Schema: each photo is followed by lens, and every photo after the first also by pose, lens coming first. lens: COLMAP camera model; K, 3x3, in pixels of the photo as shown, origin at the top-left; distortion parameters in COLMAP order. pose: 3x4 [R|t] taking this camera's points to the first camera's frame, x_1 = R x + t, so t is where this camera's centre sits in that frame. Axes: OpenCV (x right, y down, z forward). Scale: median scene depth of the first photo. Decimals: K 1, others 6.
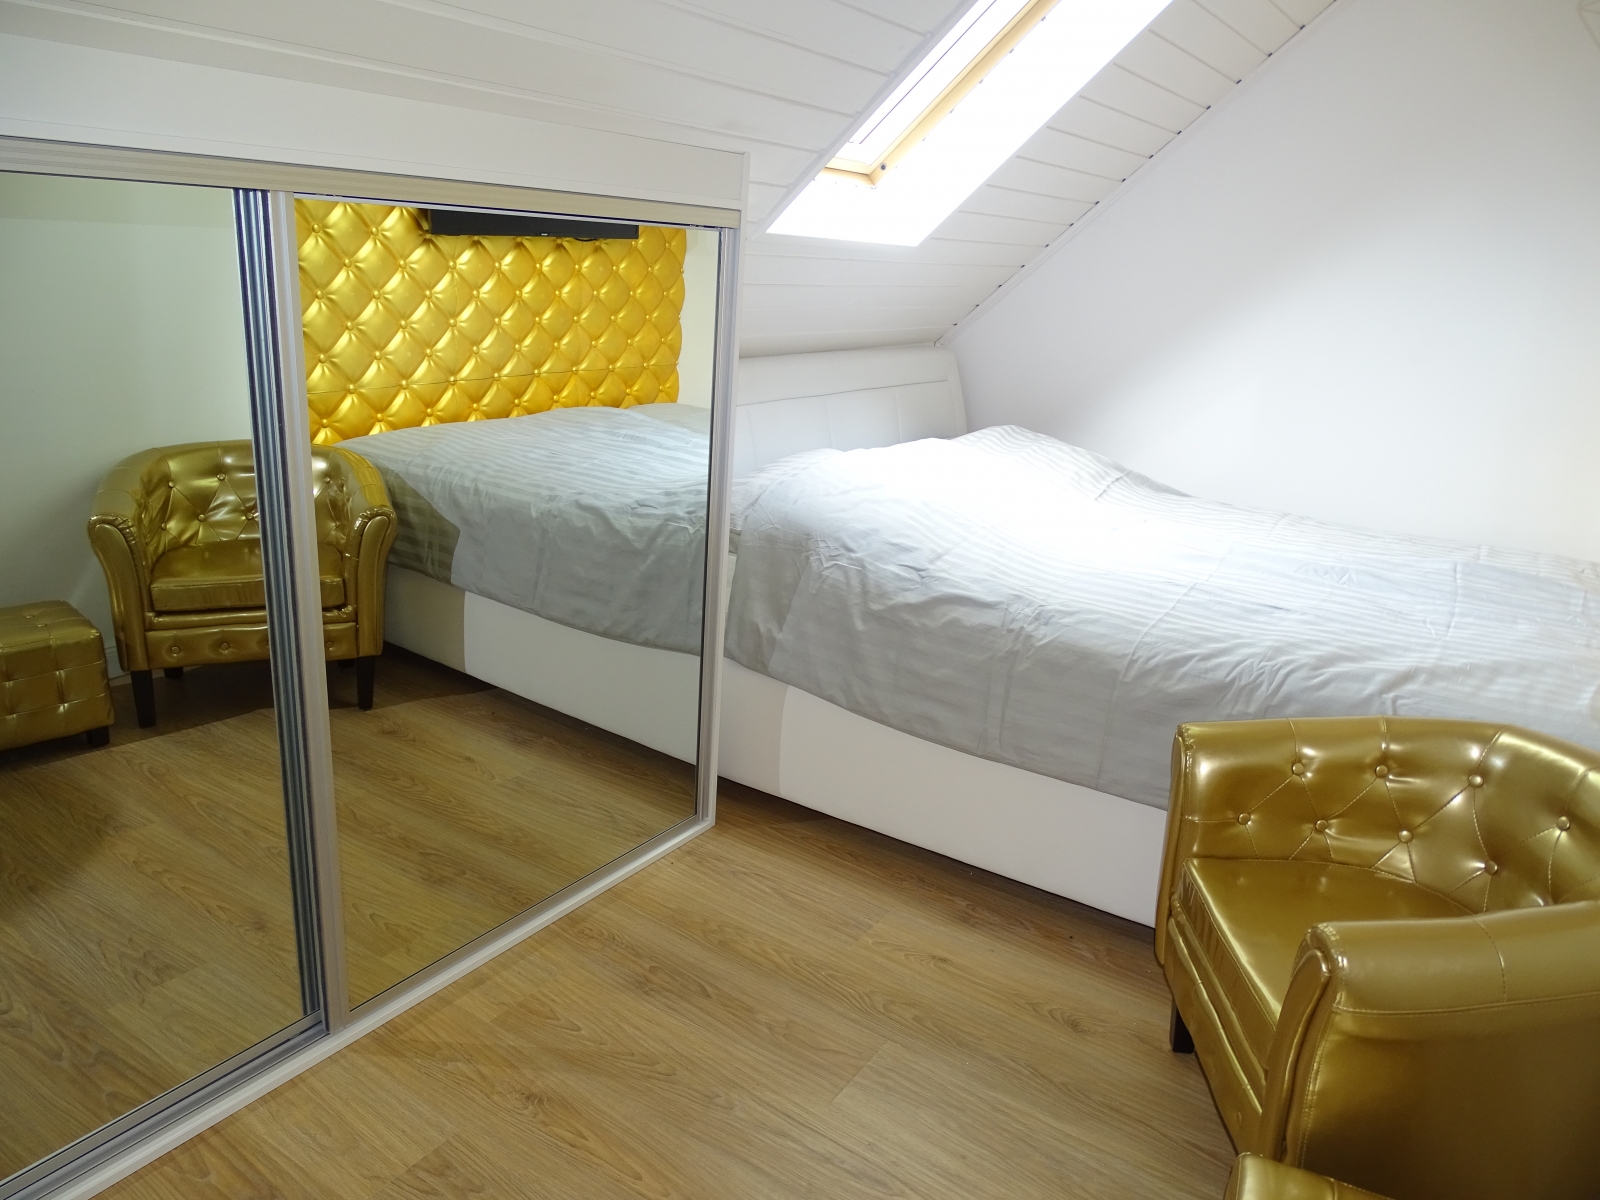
lens RADIAL K [[1148.9, 0, 798.9], [0, 1148.9, 601.7], [0, 0, 1]] dist [0.008466, -0.004156]
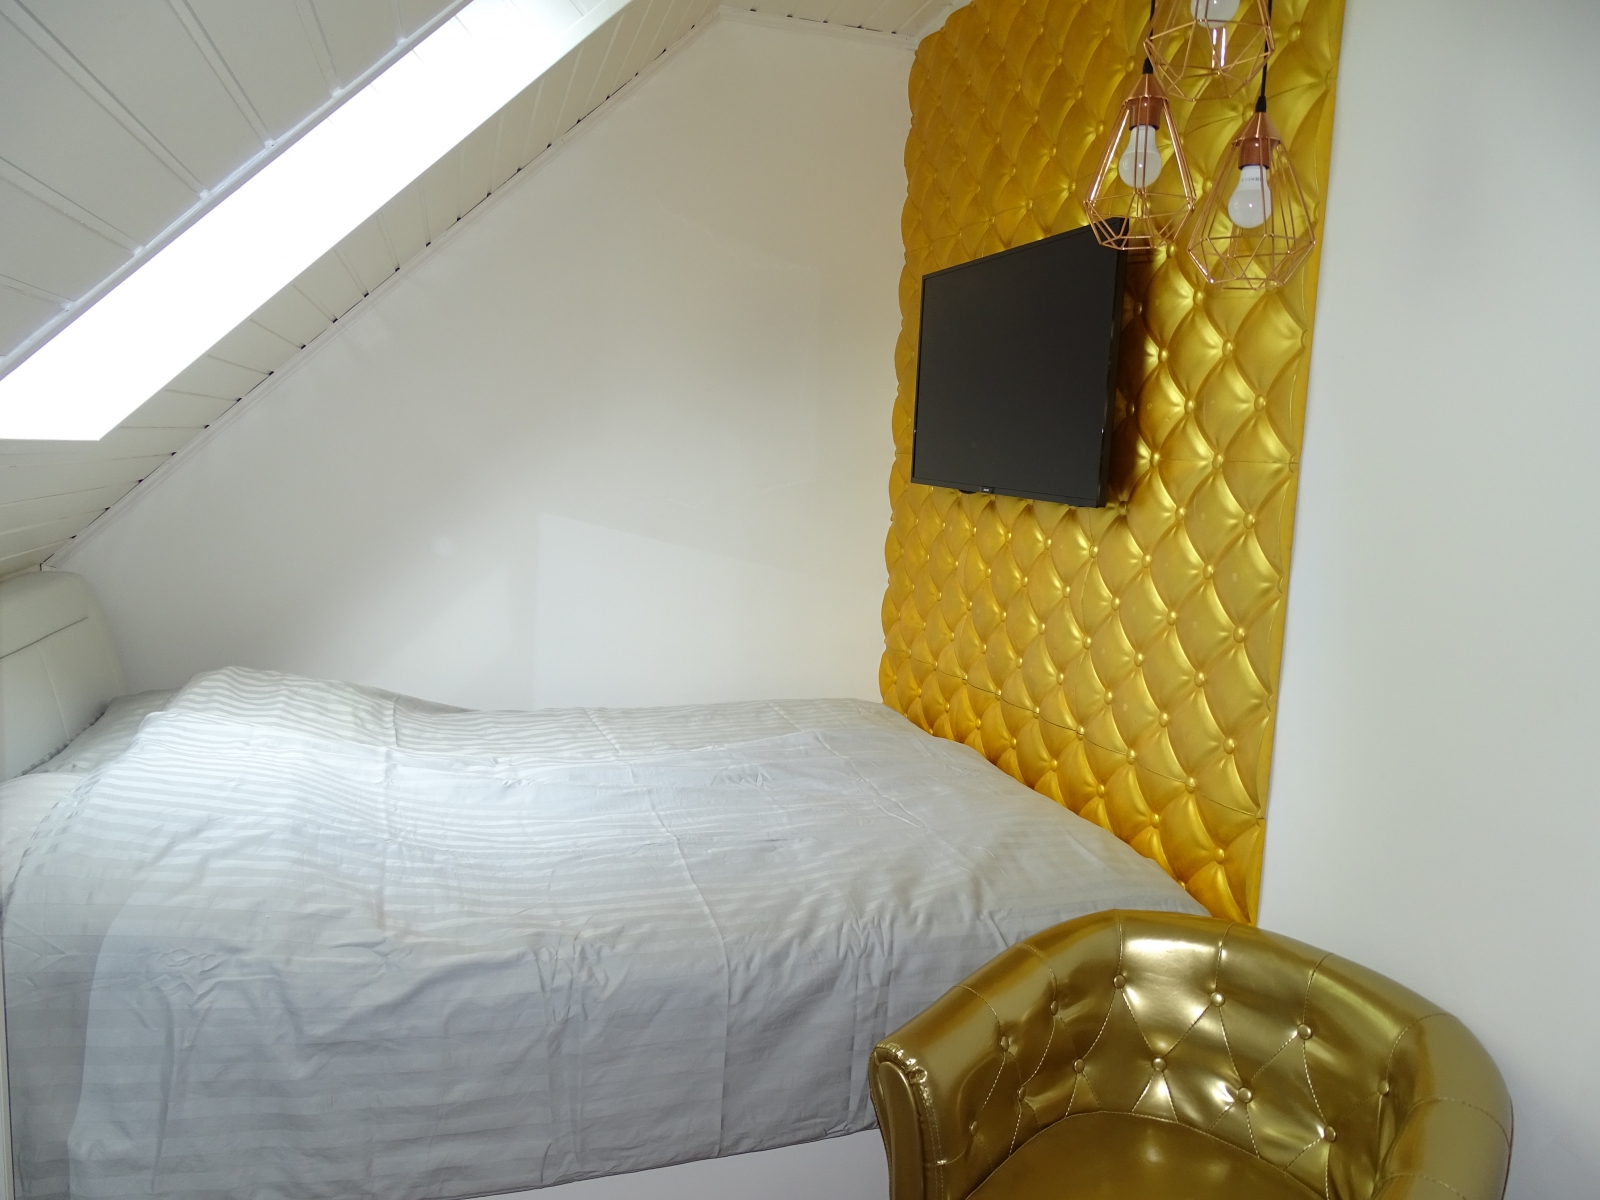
lens RADIAL K [[1148.9, 0, 748.5], [0, 1148.9, 599.1], [0, 0, 1]] dist [0.008466, -0.004156]
pose [[0.634363, -0.139958, 0.760260, -0.232825], [0.229680, 0.973186, -0.012490, -0.166463], [-0.738127, 0.182540, 0.649498, 0.417909]]
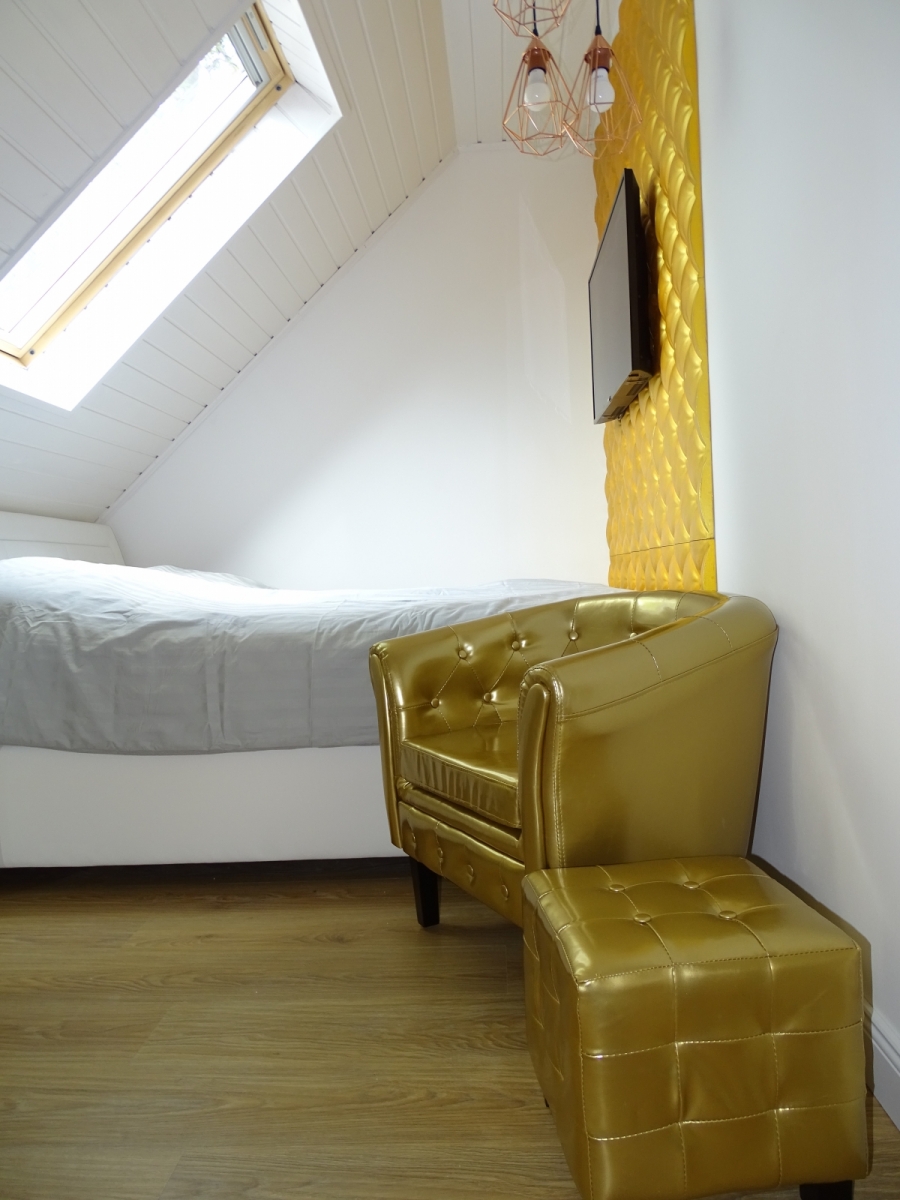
lens RADIAL K [[861.7, 0, 442.3], [0, 861.7, 599.5], [0, 0, 1]] dist [0.008466, -0.004156]
pose [[0.858917, -0.101084, 0.502039, -0.055664], [0.234251, 0.949306, -0.209631, 0.226432], [-0.455399, 0.297658, 0.839054, 0.136917]]
